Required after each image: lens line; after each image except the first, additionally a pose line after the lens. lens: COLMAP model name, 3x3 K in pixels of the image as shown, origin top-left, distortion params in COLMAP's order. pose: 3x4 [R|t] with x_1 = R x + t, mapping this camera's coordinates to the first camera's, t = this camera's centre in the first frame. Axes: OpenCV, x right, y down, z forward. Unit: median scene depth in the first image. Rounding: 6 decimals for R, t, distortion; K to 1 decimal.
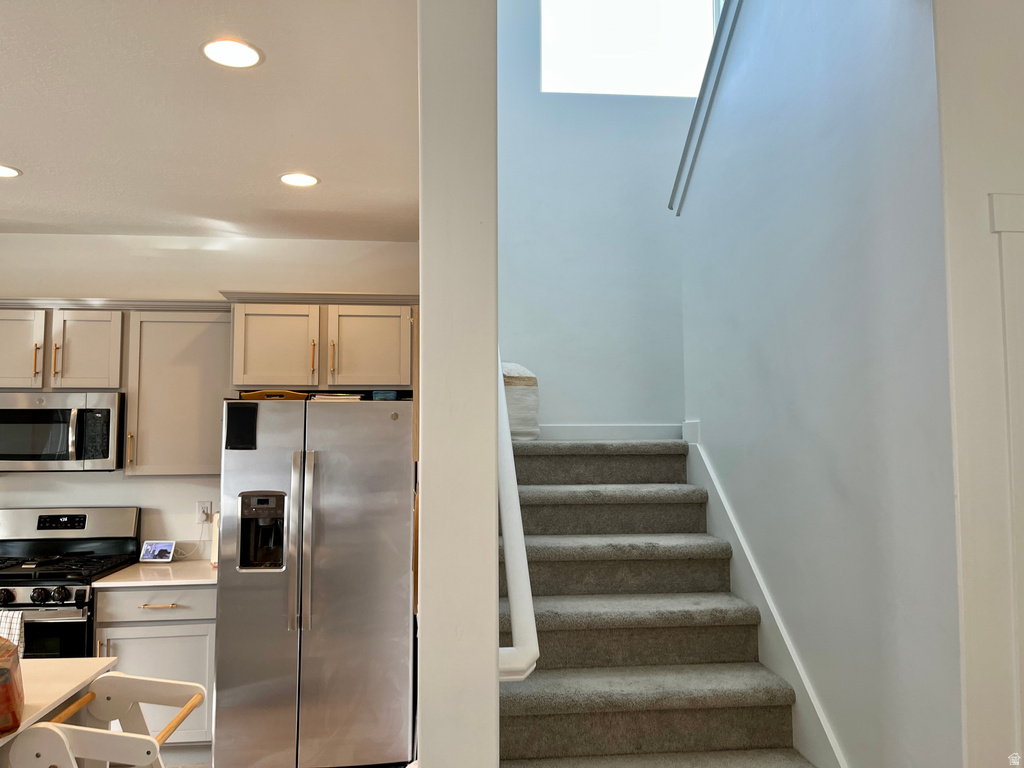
lens RADIAL K [[821.3, 0, 511.9], [0, 821.3, 368.8], [0, 0, 1]] dist [0.107456, -0.123880]
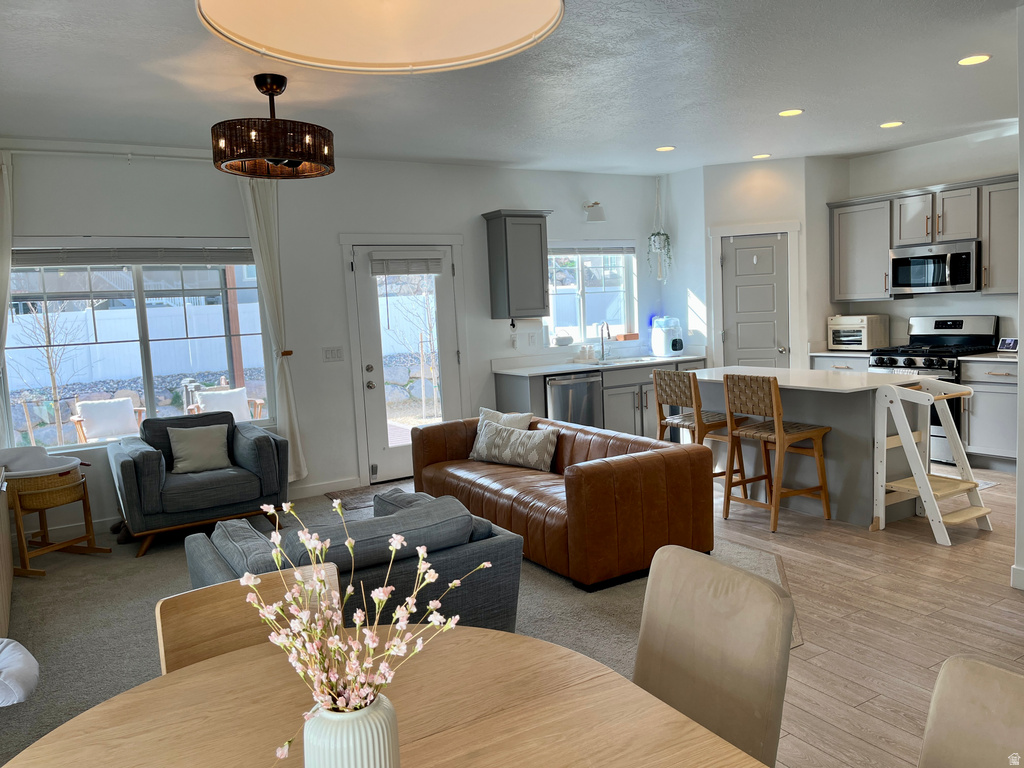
lens RADIAL K [[773.5, 0, 515.8], [0, 773.5, 380.7], [0, 0, 1]] dist [0.043704, -0.044420]
pose [[0.450582, 0.065686, -0.890315, 0.465354], [0.114473, 0.984805, 0.130591, -0.003776], [0.885365, -0.160759, 0.436217, -0.443342]]
